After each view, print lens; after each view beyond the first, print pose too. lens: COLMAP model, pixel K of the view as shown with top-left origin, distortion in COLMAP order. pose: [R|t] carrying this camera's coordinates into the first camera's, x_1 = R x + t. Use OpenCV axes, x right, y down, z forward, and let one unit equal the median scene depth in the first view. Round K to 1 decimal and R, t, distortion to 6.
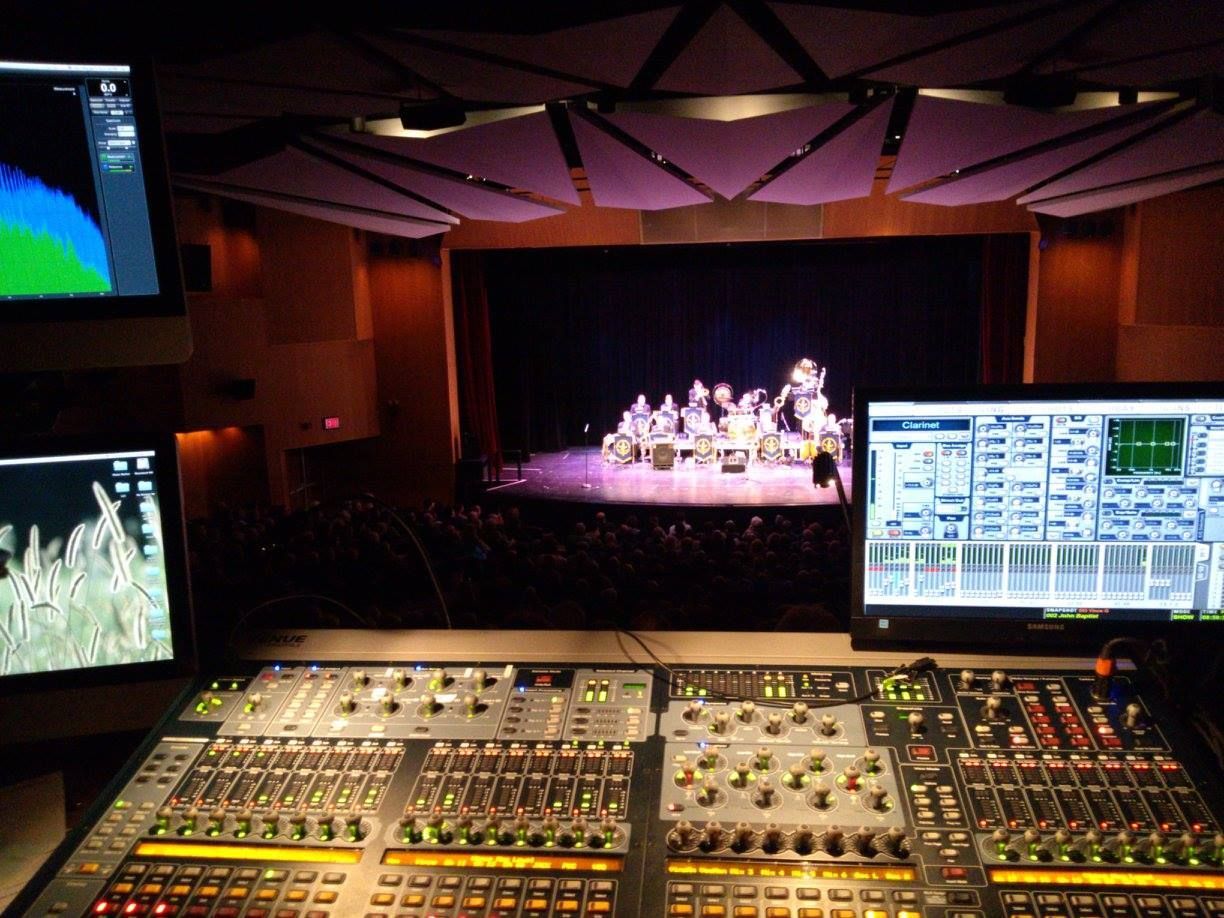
lens RADIAL K [[995.2, 0, 613.5], [0, 995.2, 468.4], [0, 0, 1]] dist [0.083288, -0.164449]
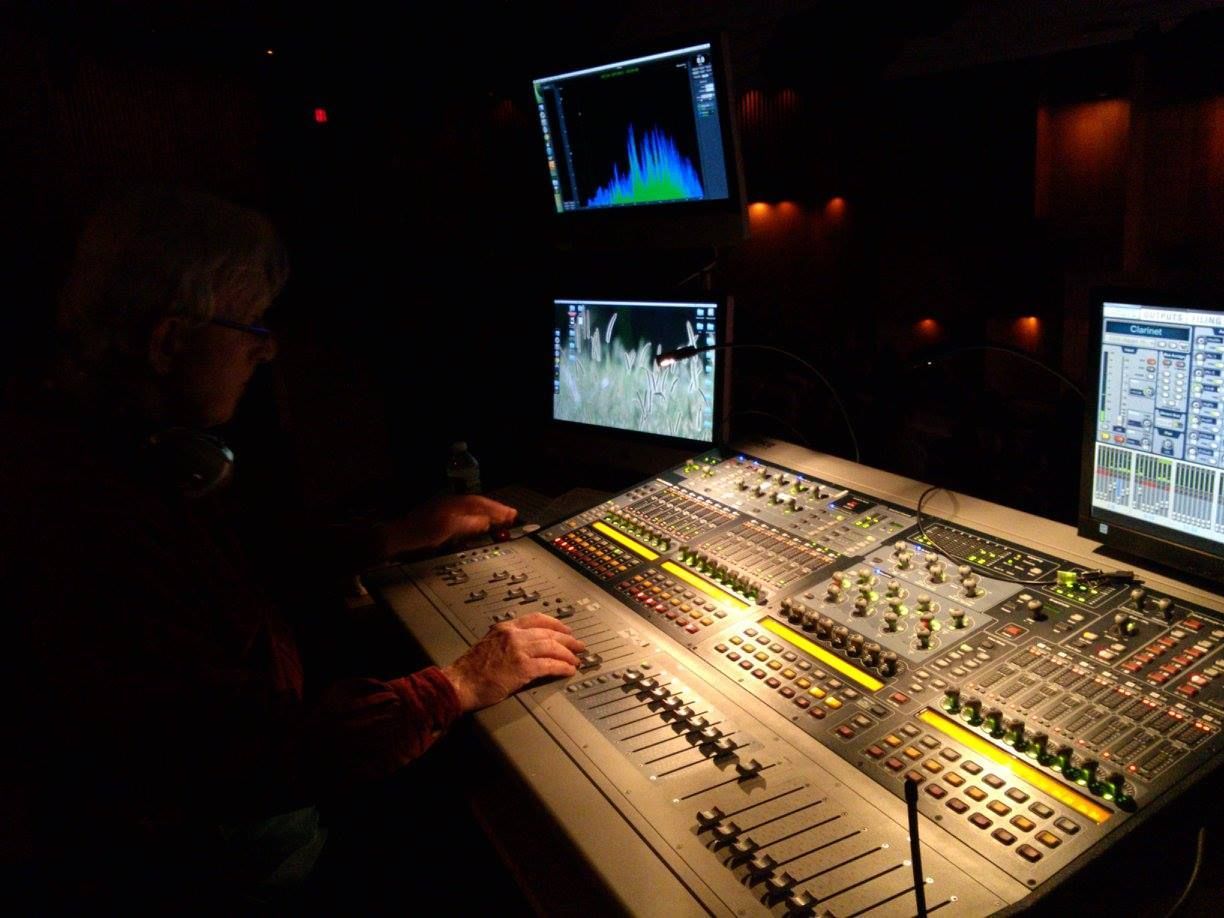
lens RADIAL K [[1037.1, 0, 612.0], [0, 1037.1, 459.0], [0, 0, 1]] dist [0.117773, -0.262823]
pose [[0.520373, 0.195593, -0.831237, 0.875607], [-0.099434, 0.980672, 0.168508, -0.039942], [0.848130, -0.005034, 0.529764, 0.036471]]
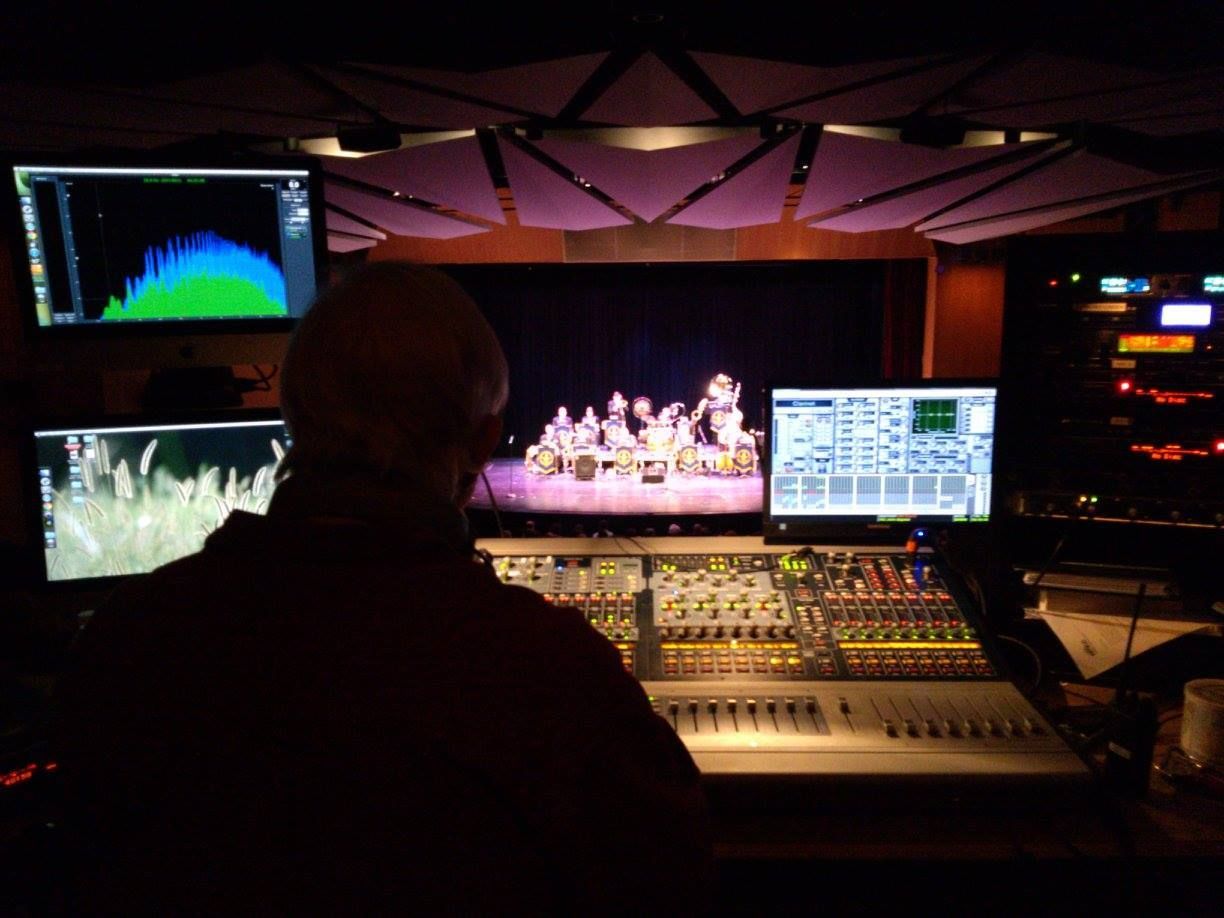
lens RADIAL K [[1037.1, 0, 612.0], [0, 1037.1, 459.0], [0, 0, 1]] dist [0.117773, -0.262823]
pose [[0.996143, 0.001230, 0.087731, -0.154041], [0.001316, 0.999580, -0.028964, 0.094999], [-0.087730, 0.028967, 0.995723, -0.659198]]
